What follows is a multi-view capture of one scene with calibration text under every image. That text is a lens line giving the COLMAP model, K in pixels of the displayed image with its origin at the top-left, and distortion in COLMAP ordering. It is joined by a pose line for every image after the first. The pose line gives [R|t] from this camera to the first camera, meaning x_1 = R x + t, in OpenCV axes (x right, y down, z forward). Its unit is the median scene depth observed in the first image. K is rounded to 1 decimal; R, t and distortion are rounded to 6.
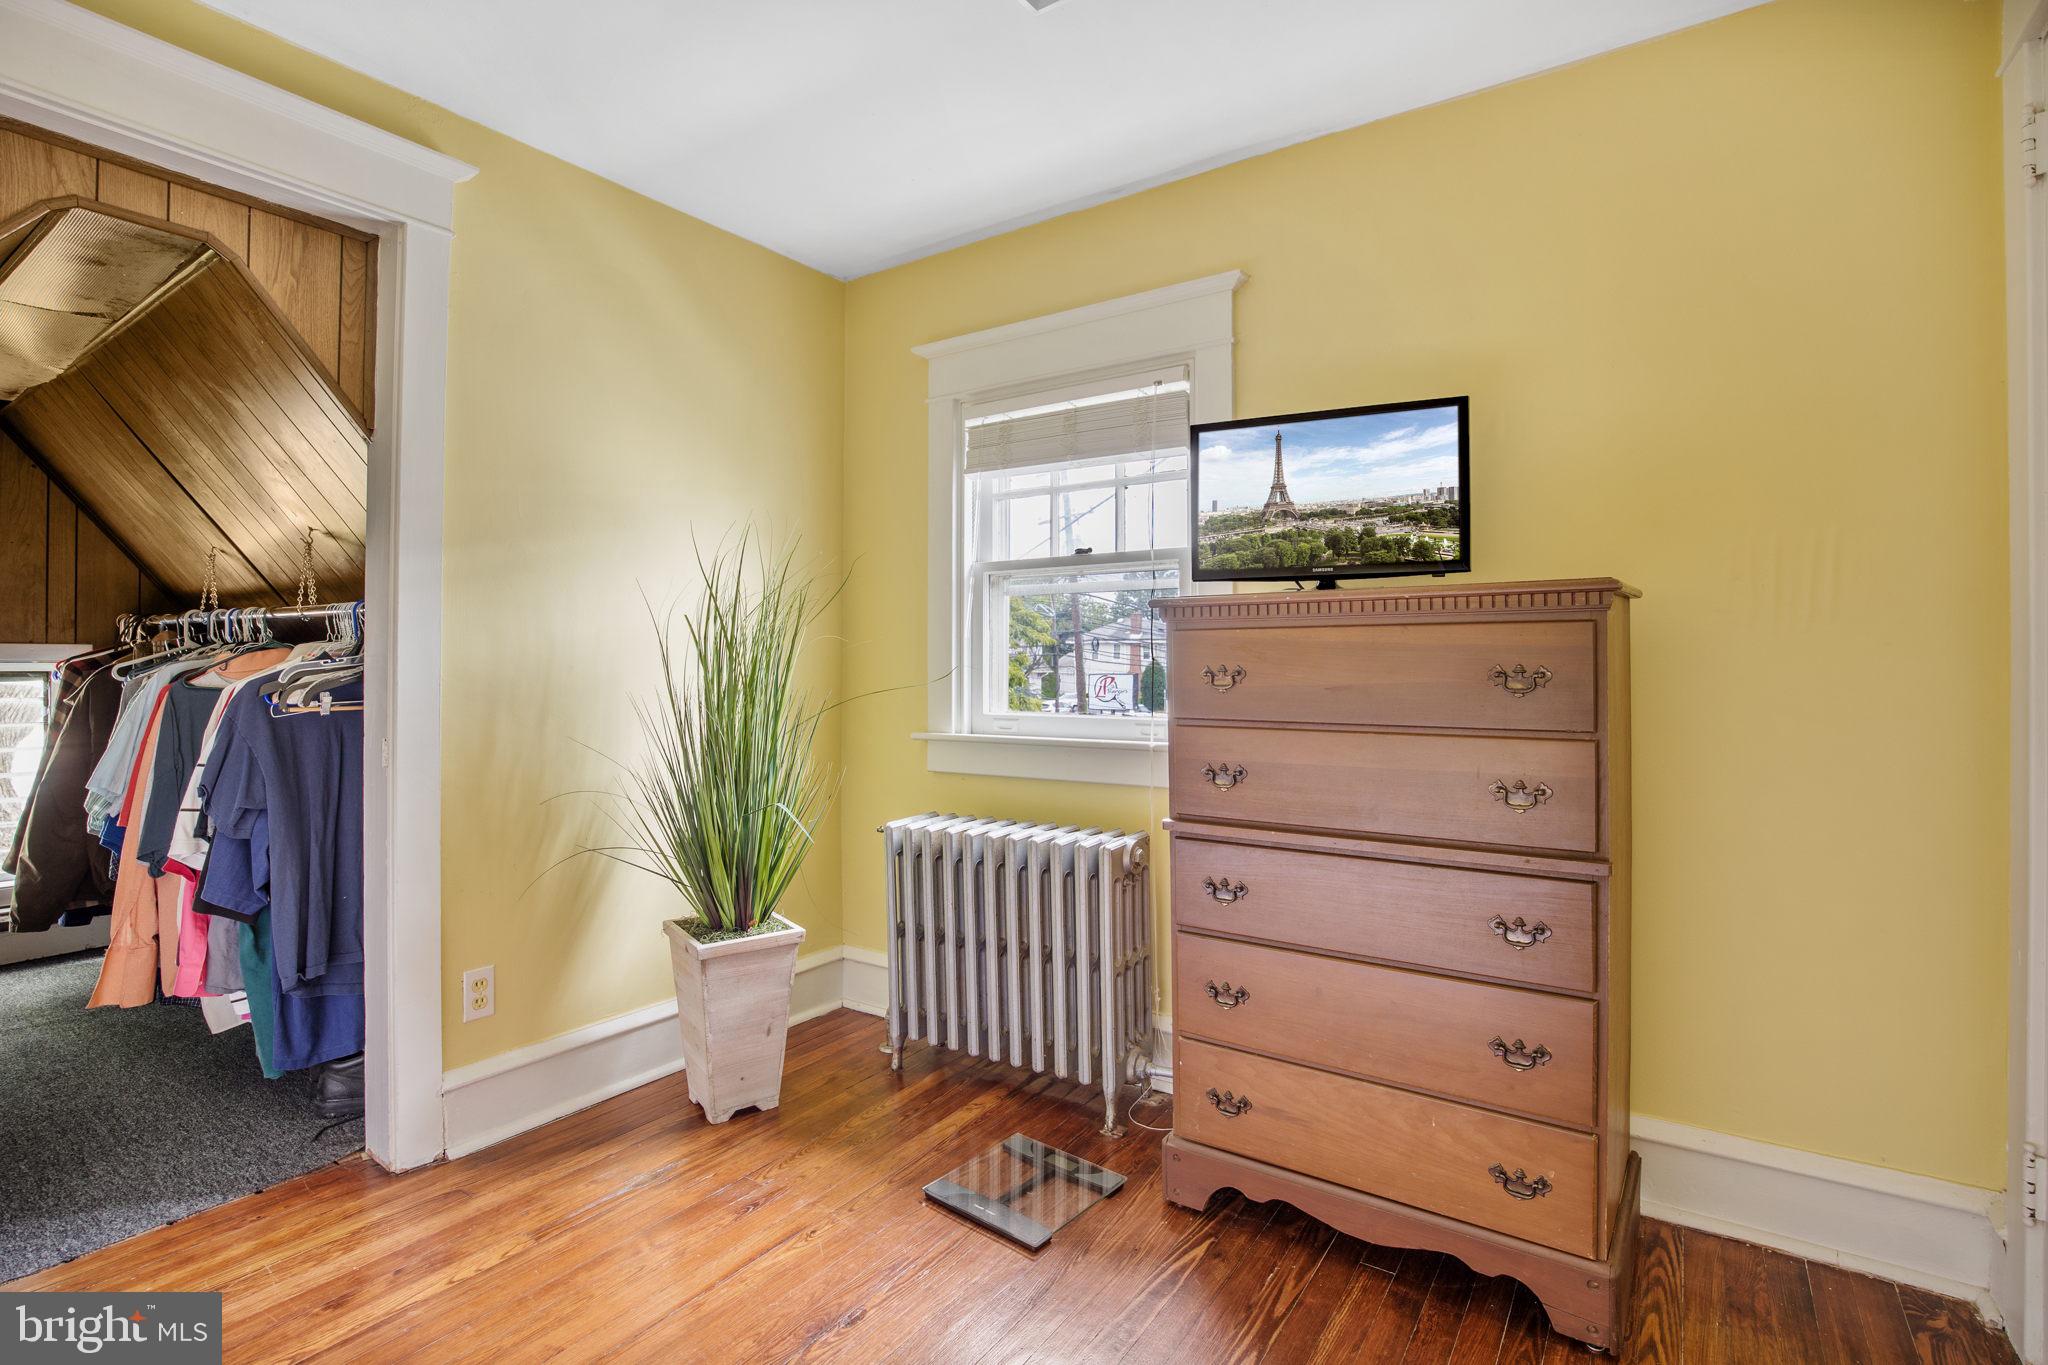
lens RADIAL K [[975.3, 0, 1032.2], [0, 975.3, 671.8], [0, 0, 1]] dist [-0.038365, 0.001022]
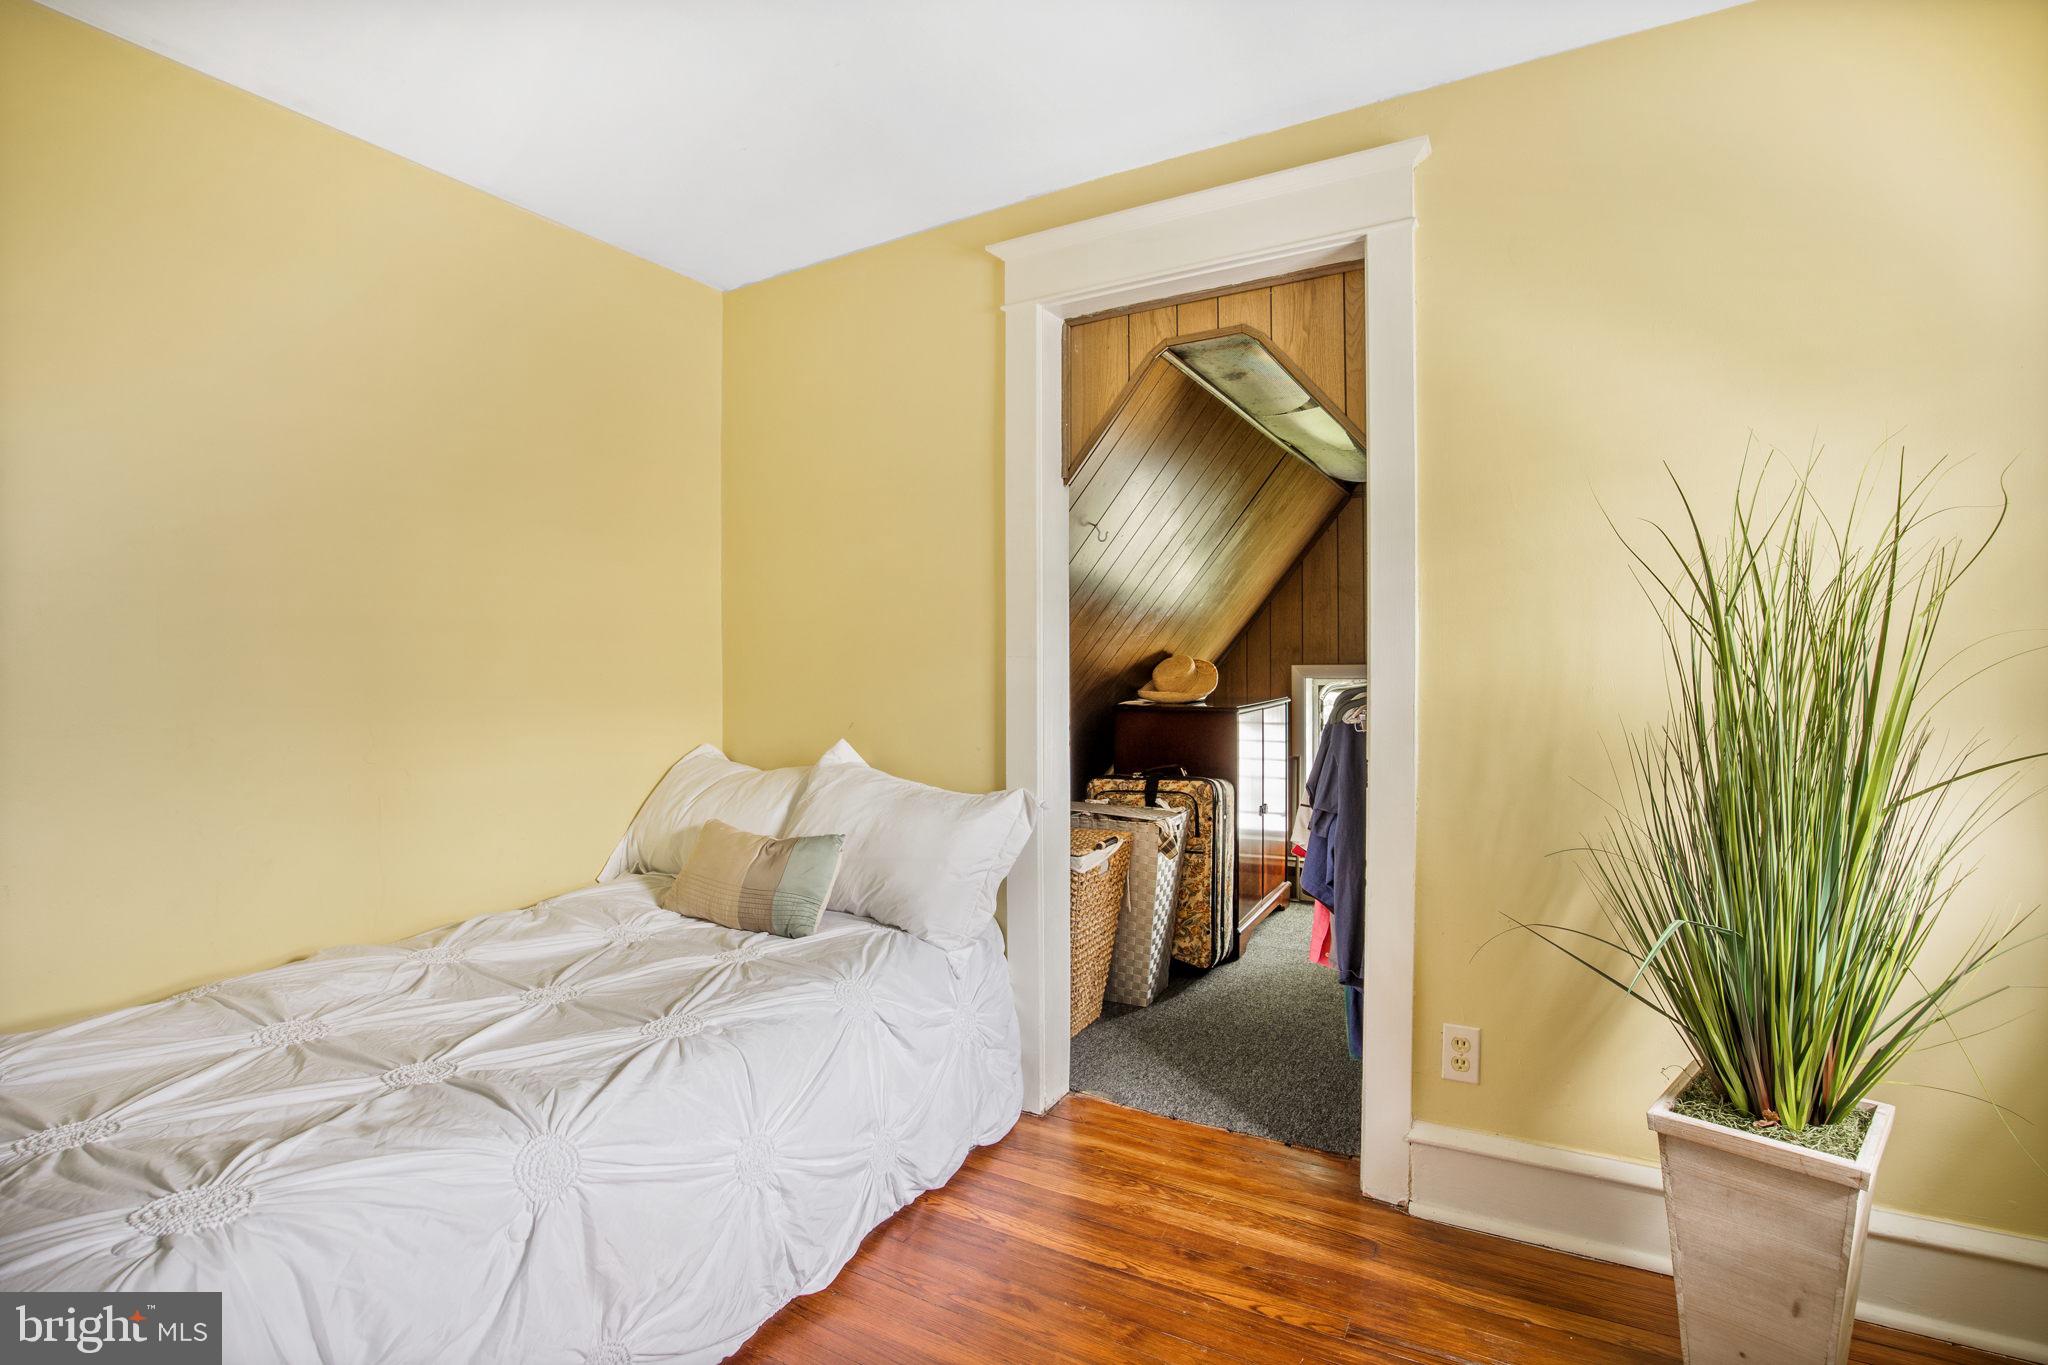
lens RADIAL K [[975.3, 0, 1032.9], [0, 975.3, 686.4], [0, 0, 1]] dist [-0.038365, 0.001022]
pose [[0.055967, 0.009455, -0.998388, 0.313812], [0.003781, 0.999946, 0.009681, -0.017221], [0.998425, -0.004316, 0.055928, 0.598328]]
